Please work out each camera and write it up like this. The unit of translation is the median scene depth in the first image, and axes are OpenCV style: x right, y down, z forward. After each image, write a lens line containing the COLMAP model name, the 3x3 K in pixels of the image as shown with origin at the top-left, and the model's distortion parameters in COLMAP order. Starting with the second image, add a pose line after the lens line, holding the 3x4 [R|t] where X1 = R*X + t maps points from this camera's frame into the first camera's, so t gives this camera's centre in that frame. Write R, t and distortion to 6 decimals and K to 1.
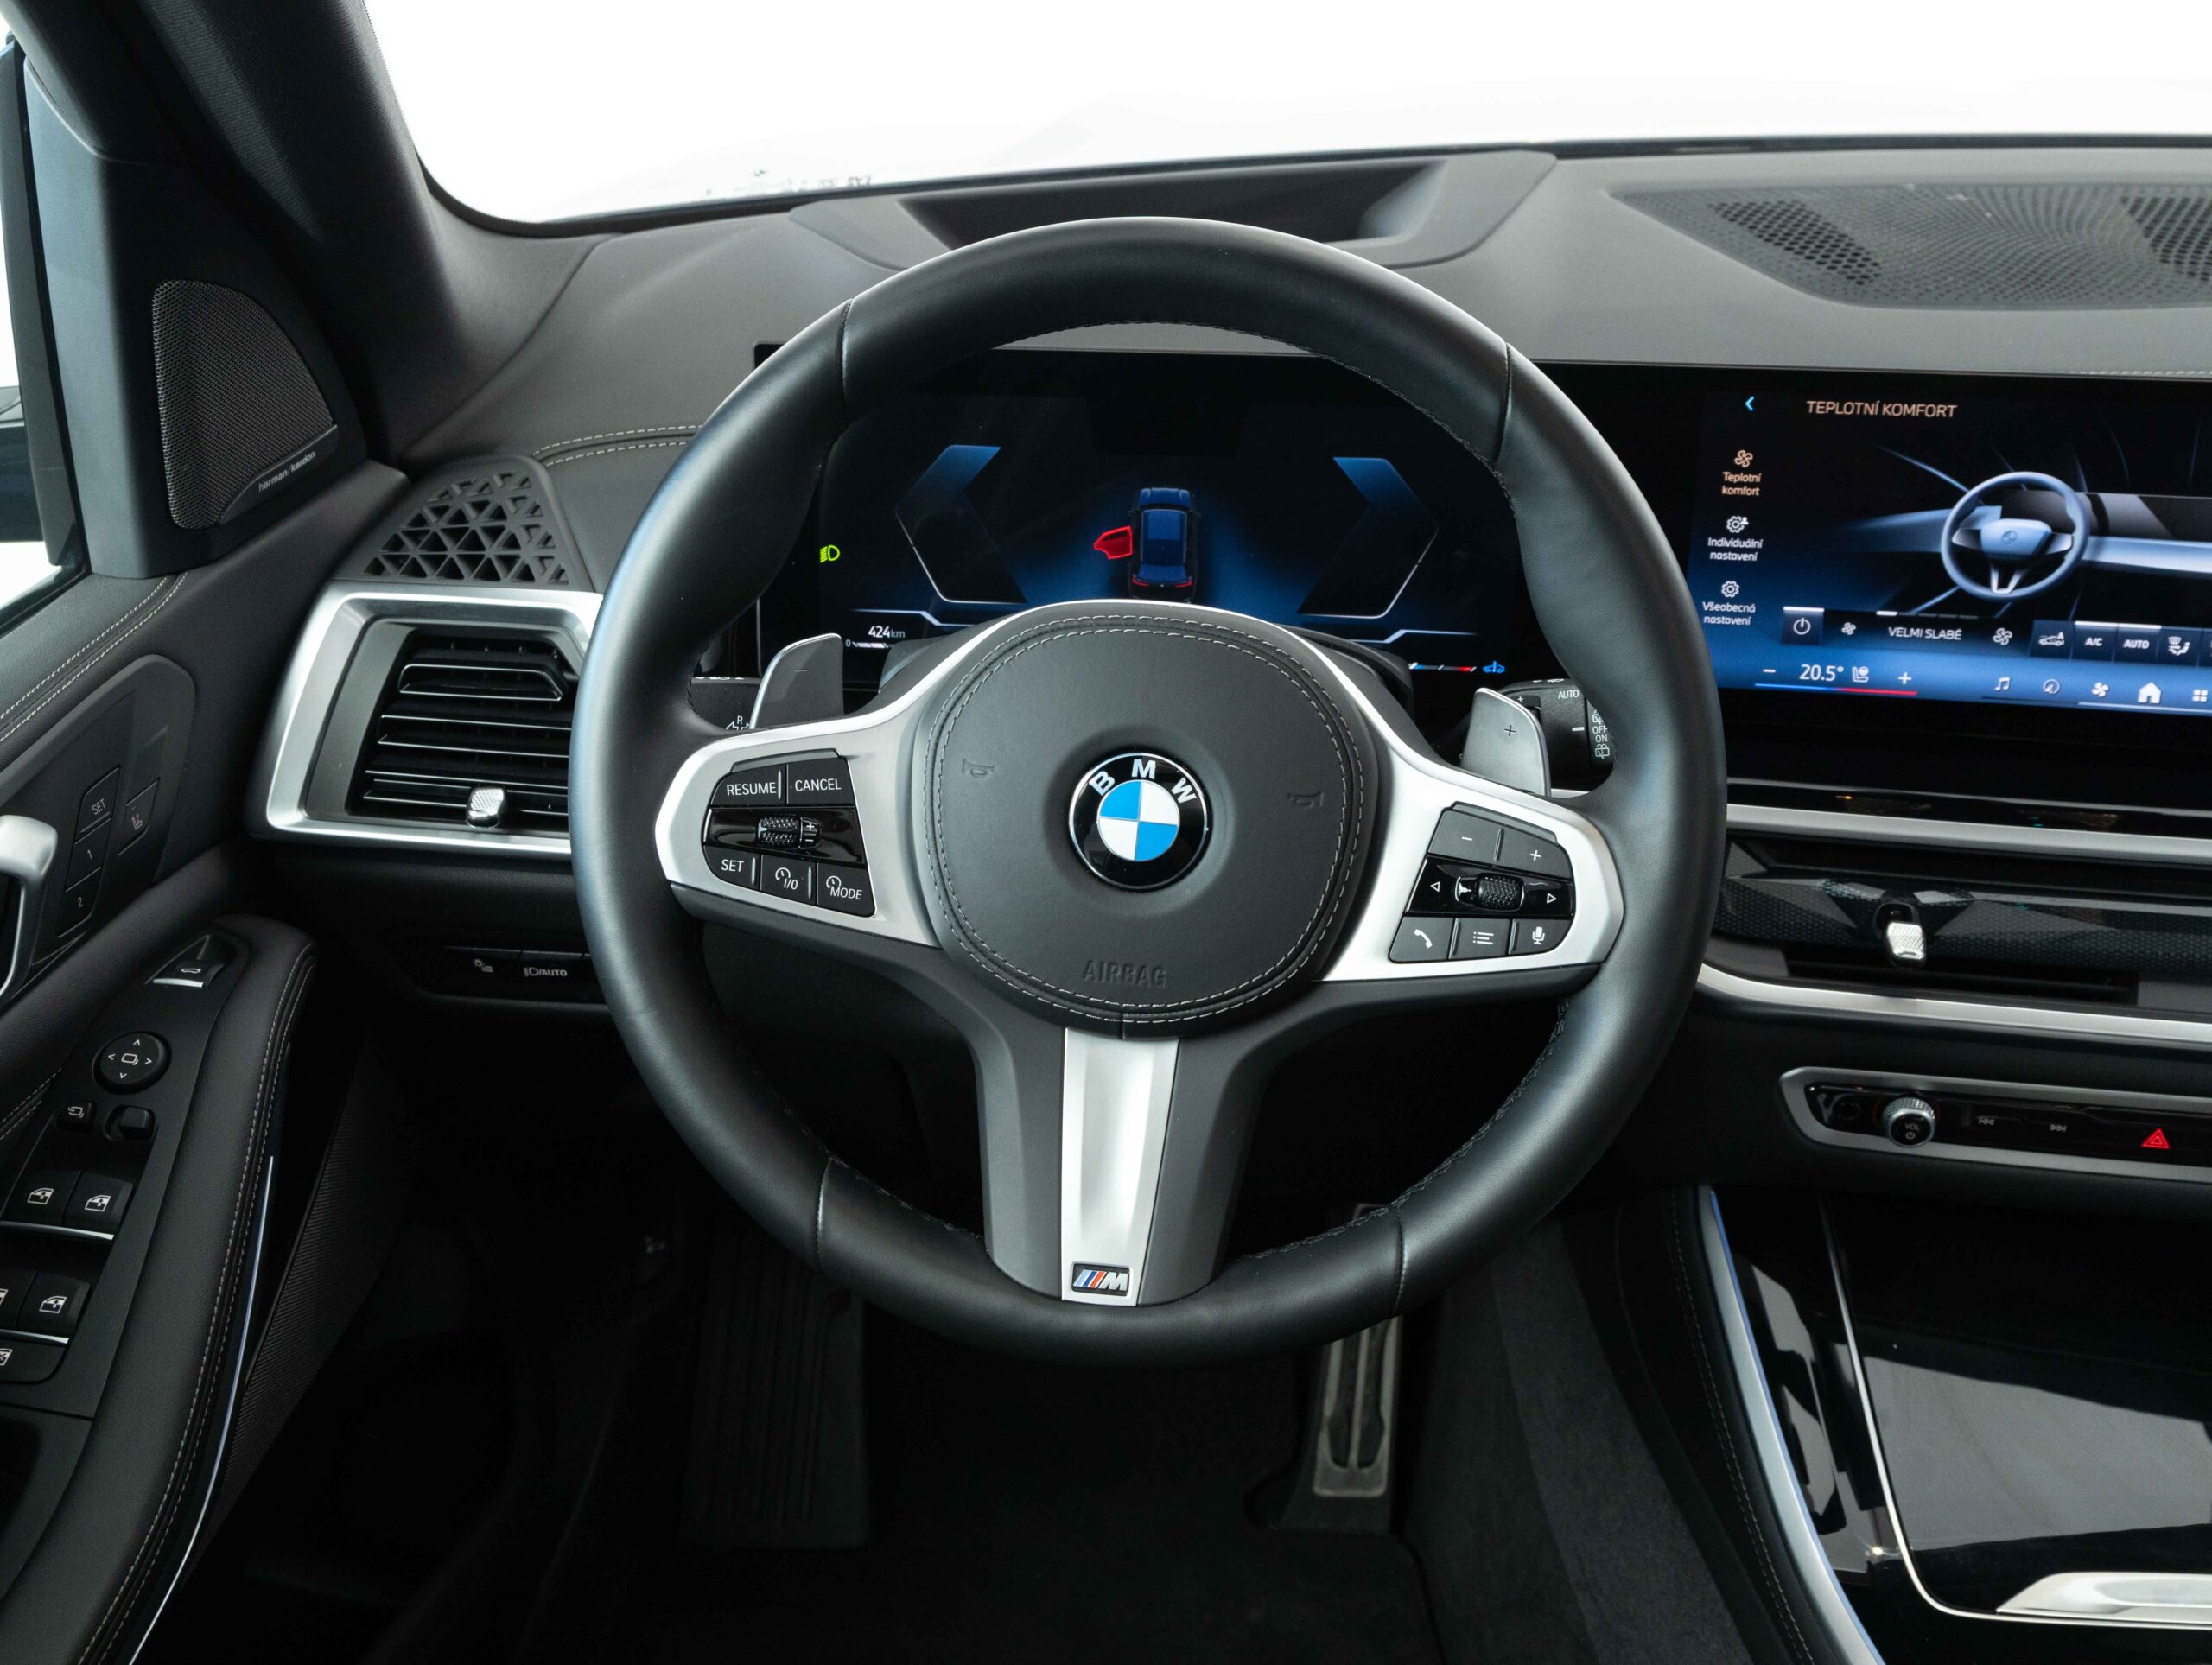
lens RADIAL K [[2136.3, 0, 1106.0], [0, 2136.3, 832.5], [0, 0, 1]] dist [0.006825, 0.014206]
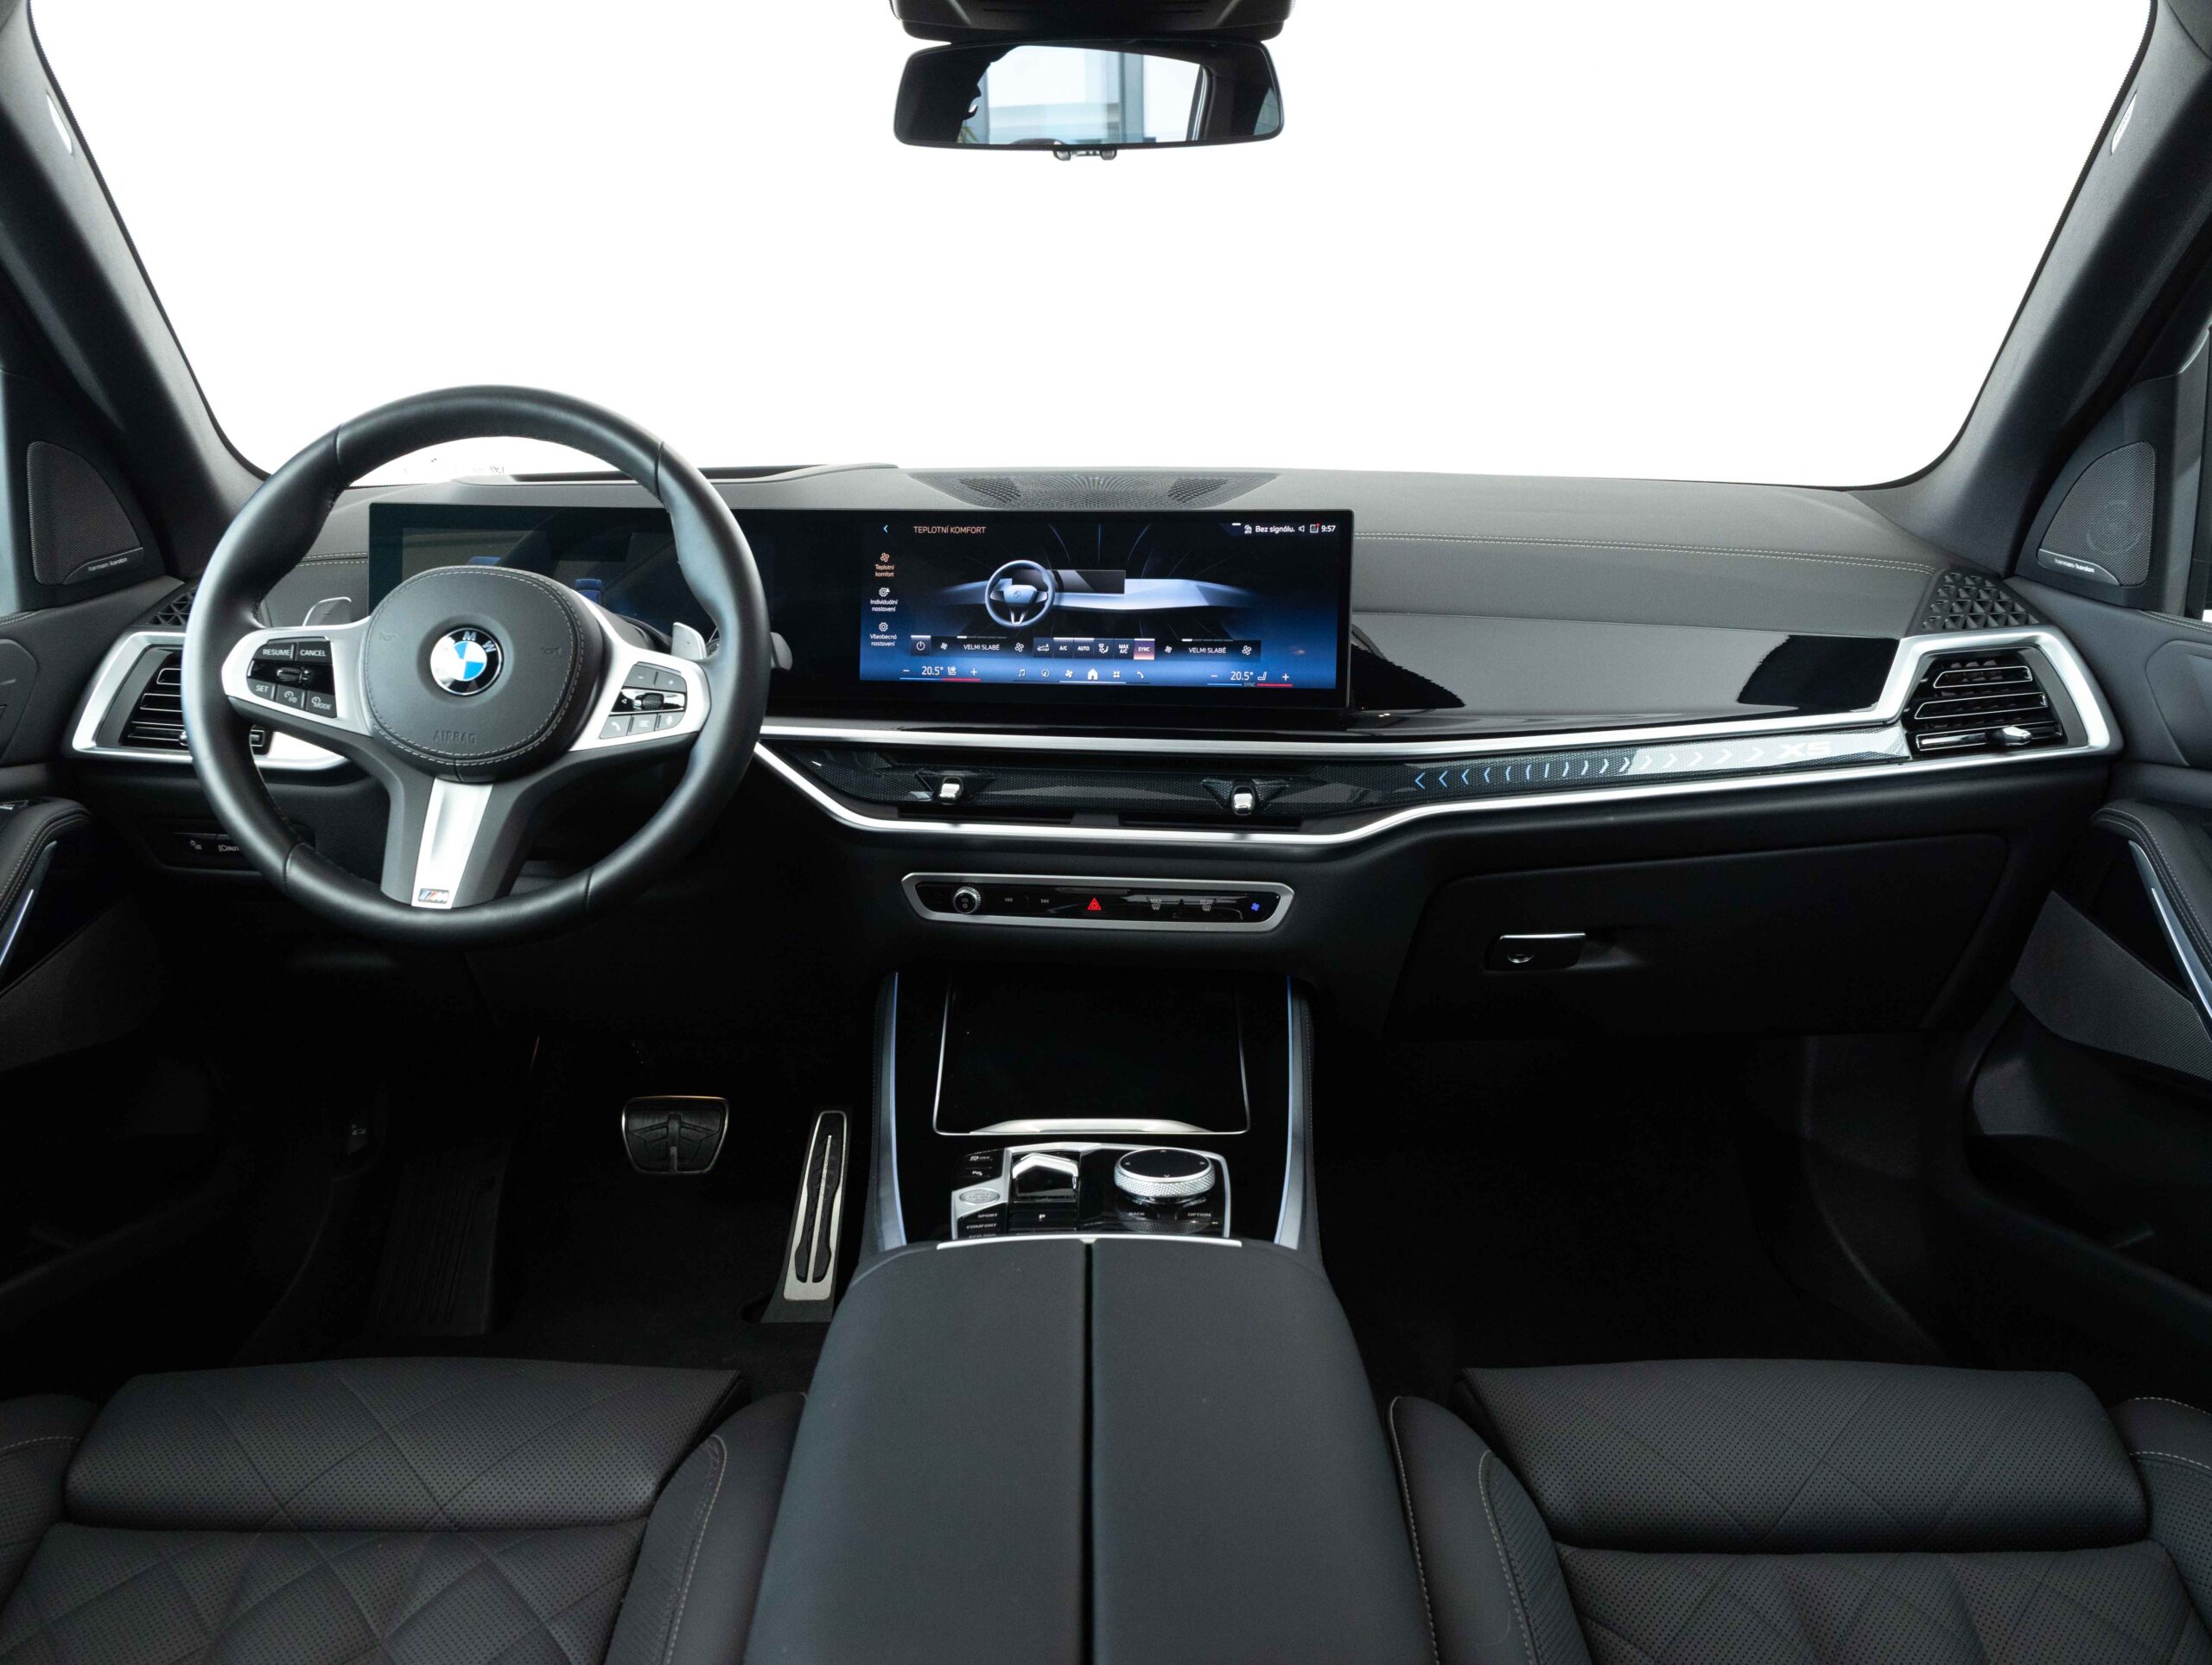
lens RADIAL K [[1661.7, 0, 1121.9], [0, 1661.7, 858.6], [0, 0, 1]] dist [0.010608, -0.095525]
pose [[0.998280, 0.005435, 0.058367, 0.436975], [0.007014, 0.977462, -0.210997, 0.411720], [-0.058198, 0.211044, 0.975743, -0.406769]]
